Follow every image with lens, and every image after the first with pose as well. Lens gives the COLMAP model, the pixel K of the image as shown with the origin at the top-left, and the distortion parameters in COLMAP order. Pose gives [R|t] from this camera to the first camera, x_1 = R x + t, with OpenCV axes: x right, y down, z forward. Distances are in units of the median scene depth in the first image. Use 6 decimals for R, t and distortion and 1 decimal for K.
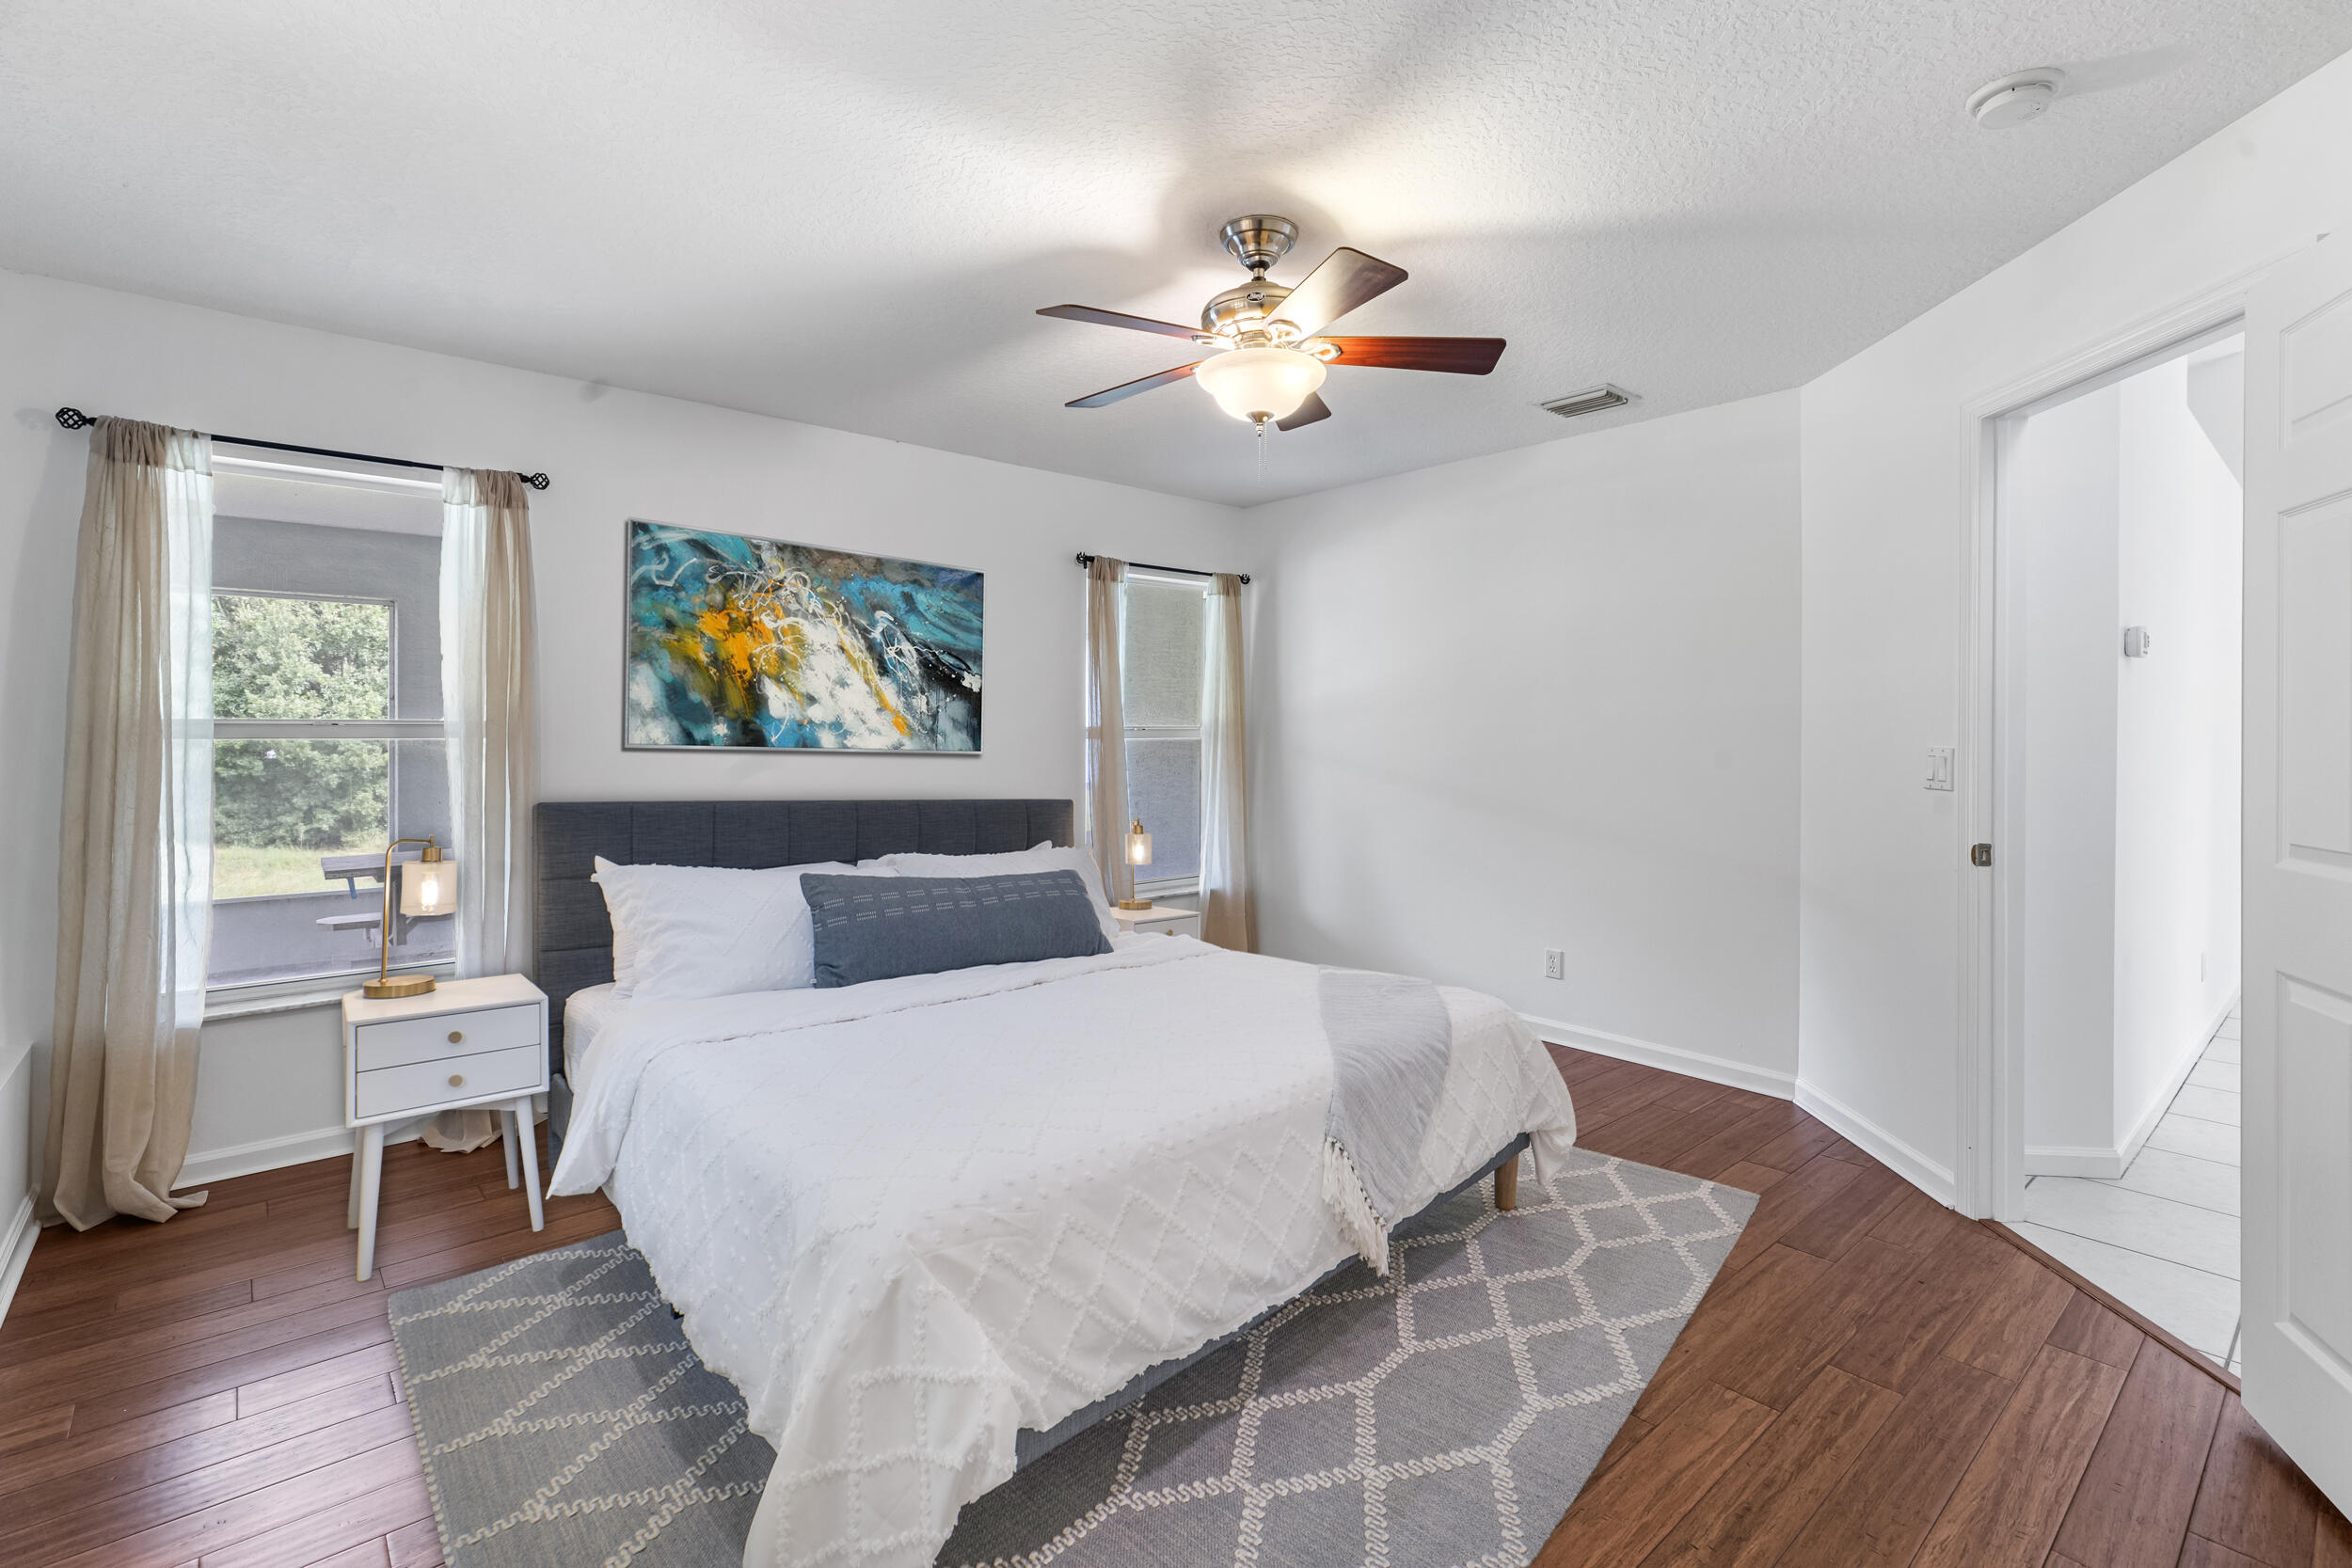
lens RADIAL K [[1065.6, 0, 1175.0], [0, 1065.6, 759.8], [0, 0, 1]] dist [-0.068706, -0.000233]
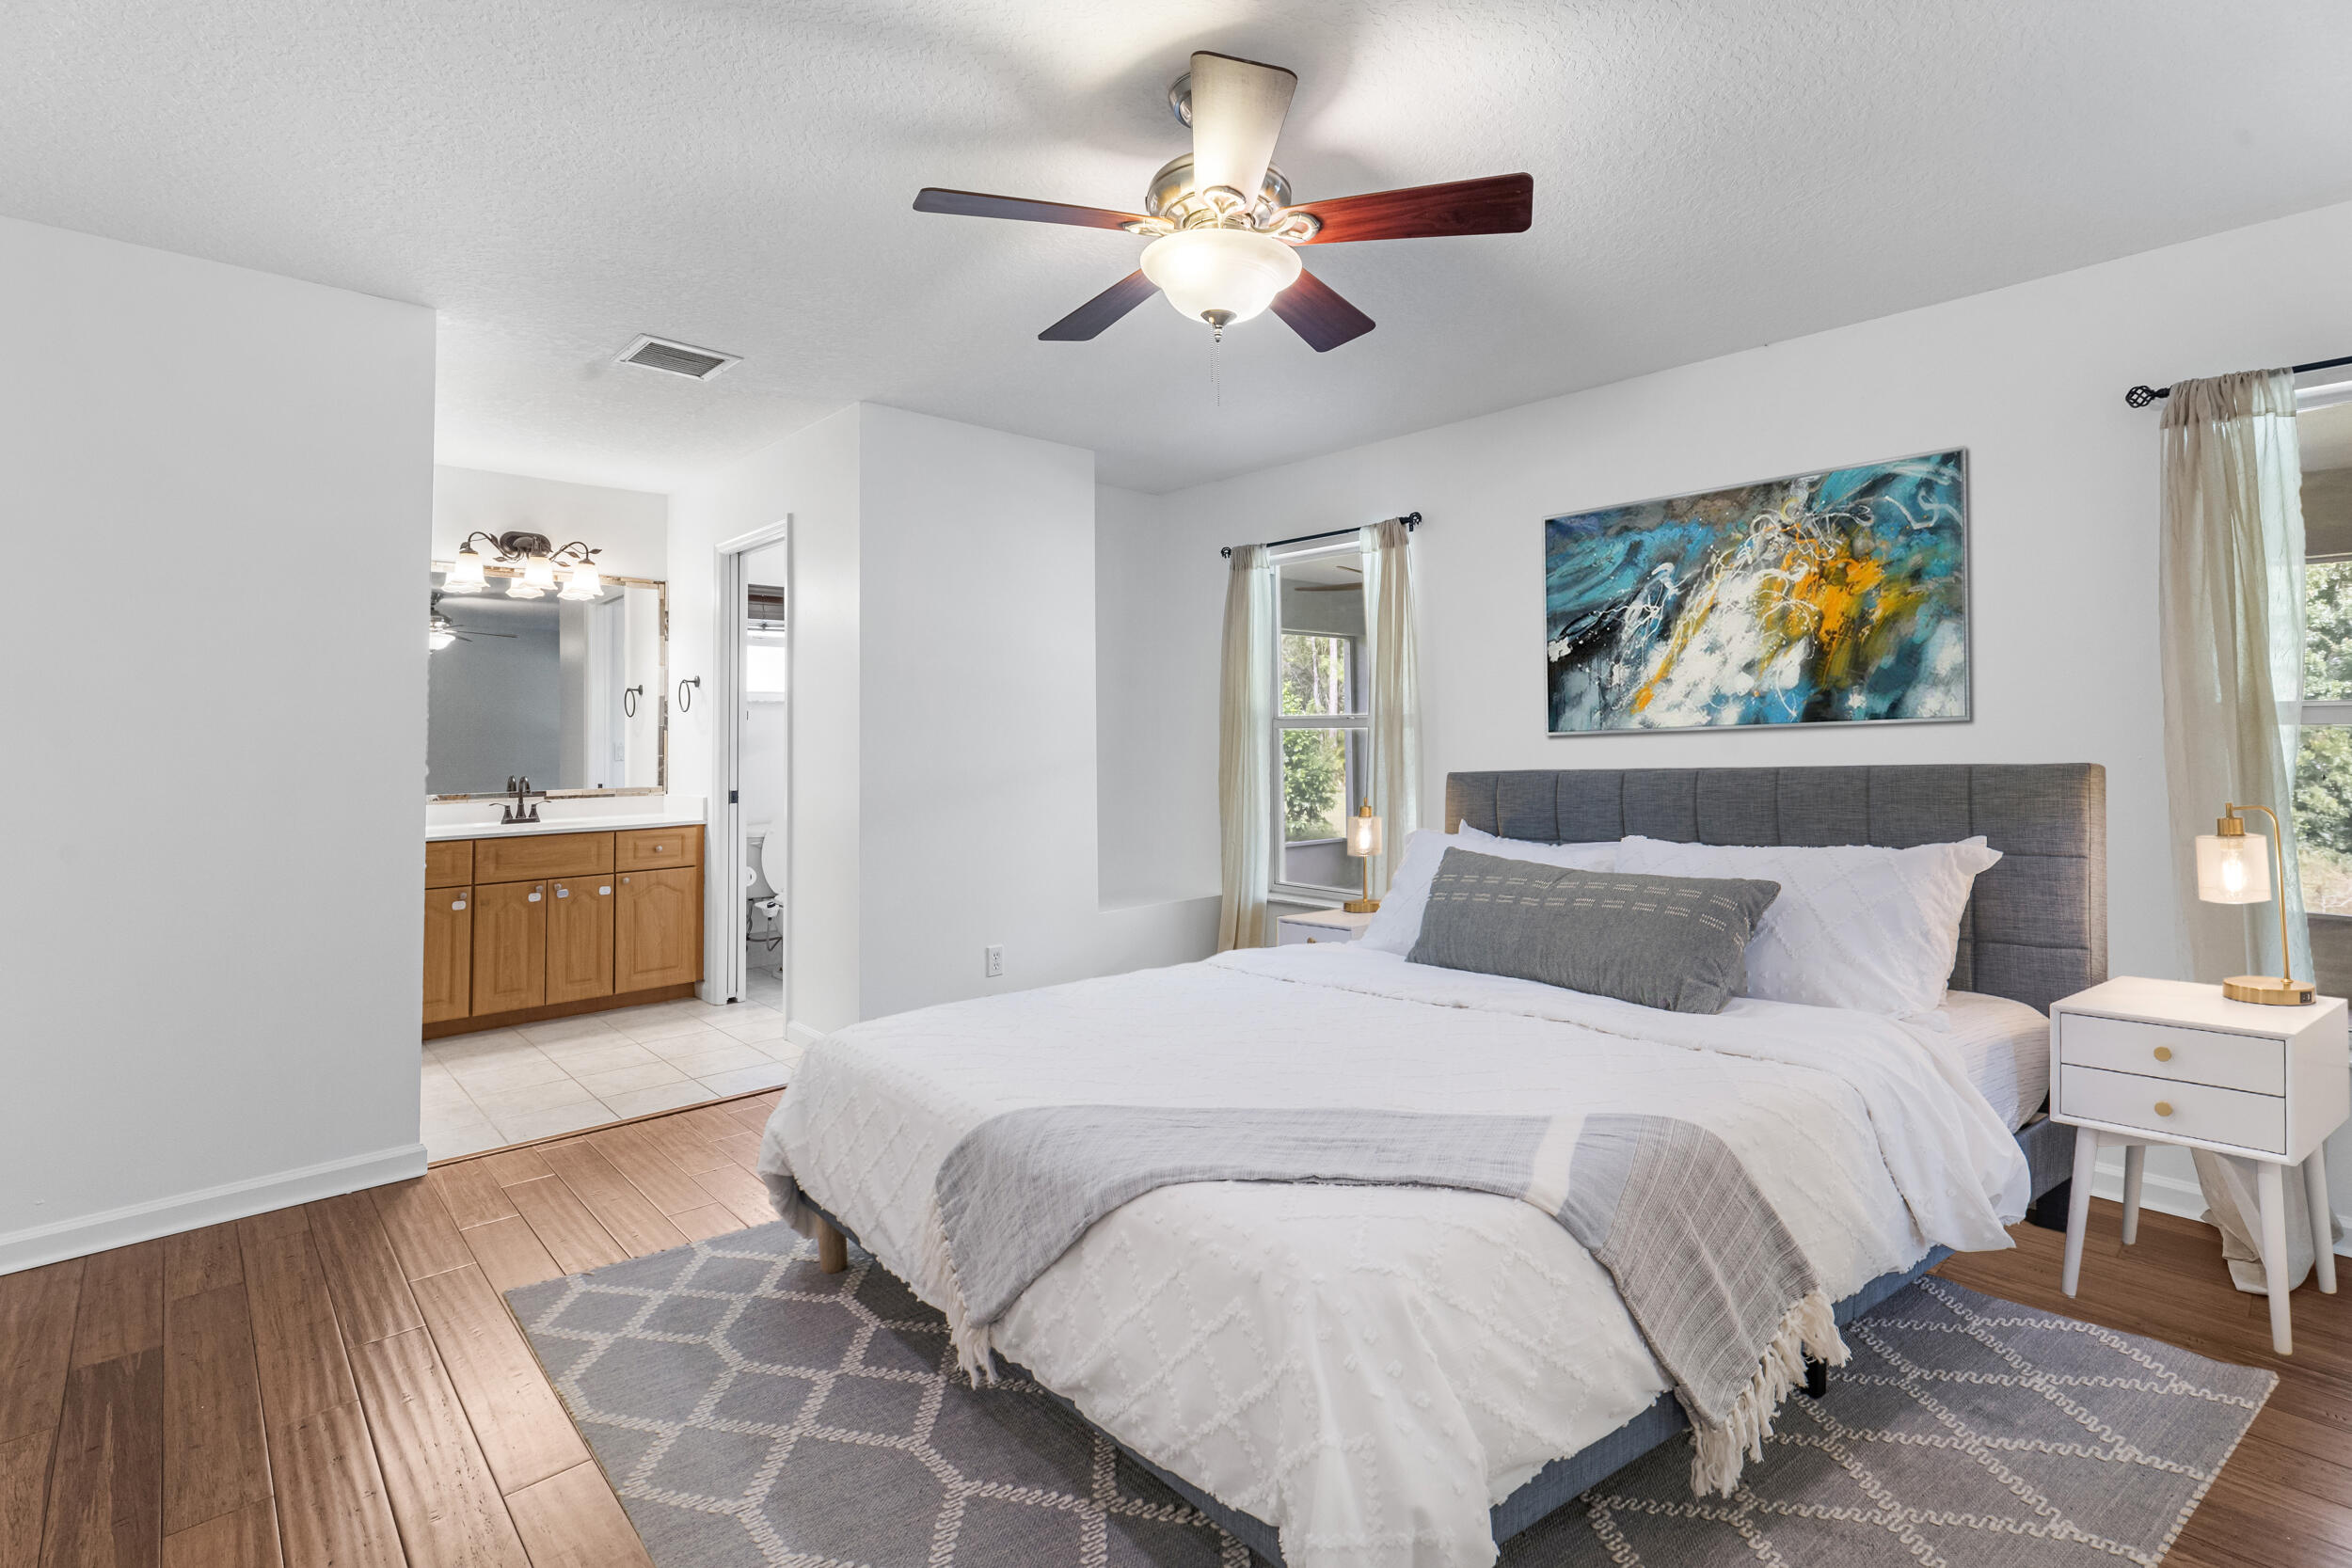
lens RADIAL K [[1009.7, 0, 1176.7], [0, 1009.7, 718.6], [0, 0, 1]] dist [-0.001399, -0.000244]
pose [[-0.063249, -0.004982, -0.997985, 0.647299], [0.001895, 0.999985, -0.005112, -0.018200], [0.997996, -0.002214, -0.063238, 0.786835]]
